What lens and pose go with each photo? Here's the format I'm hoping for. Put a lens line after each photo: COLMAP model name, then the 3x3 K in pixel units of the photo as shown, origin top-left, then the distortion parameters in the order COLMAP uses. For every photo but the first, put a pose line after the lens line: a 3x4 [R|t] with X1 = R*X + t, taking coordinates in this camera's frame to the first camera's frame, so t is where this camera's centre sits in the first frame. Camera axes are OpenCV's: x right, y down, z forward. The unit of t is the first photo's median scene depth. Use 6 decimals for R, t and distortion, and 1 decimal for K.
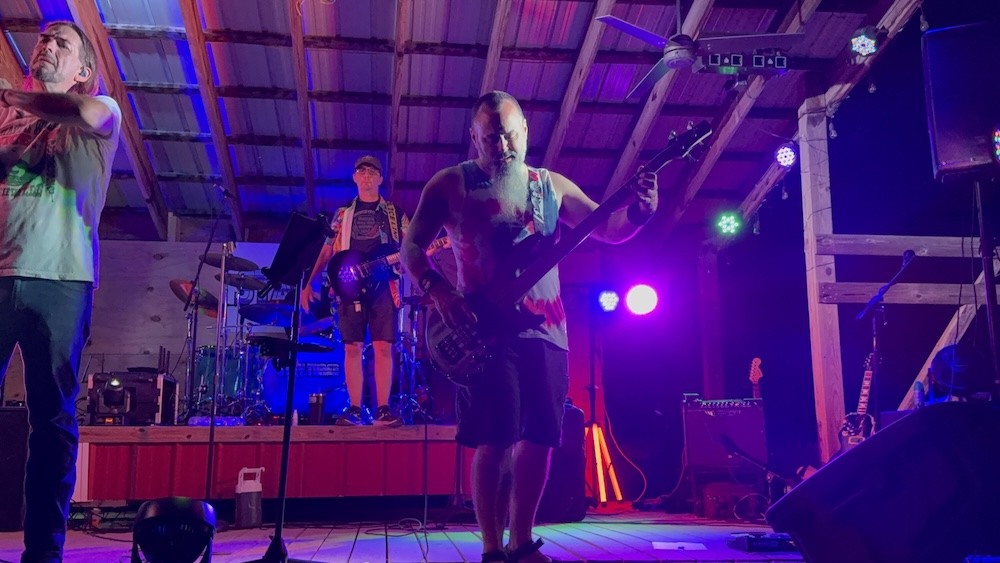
lens RADIAL K [[996.6, 0, 500.0], [0, 996.6, 281.5], [0, 0, 1]] dist [0.168004, -0.377178]
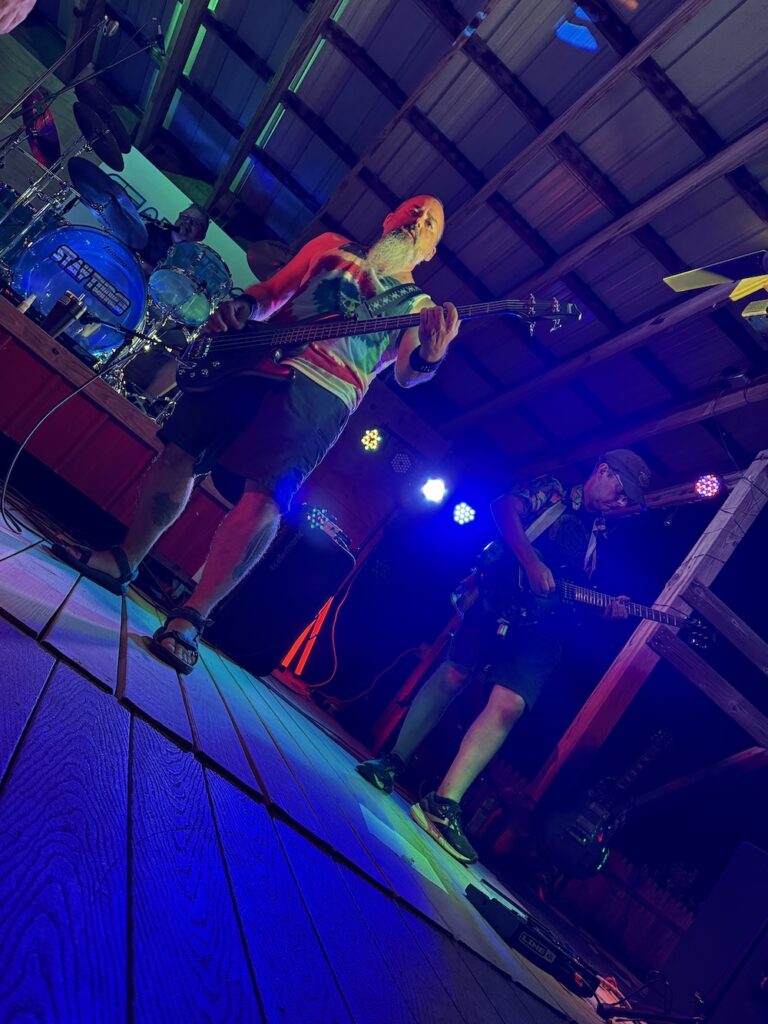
lens RADIAL K [[791.2, 0, 384.0], [0, 791.2, 512.0], [0, 0, 1]] dist [0.044160, 0.000613]
pose [[0.763884, 0.635233, 0.113844, 0.008755], [-0.637796, 0.770017, -0.017023, 0.086808], [-0.098476, -0.059606, 0.993353, 0.376101]]
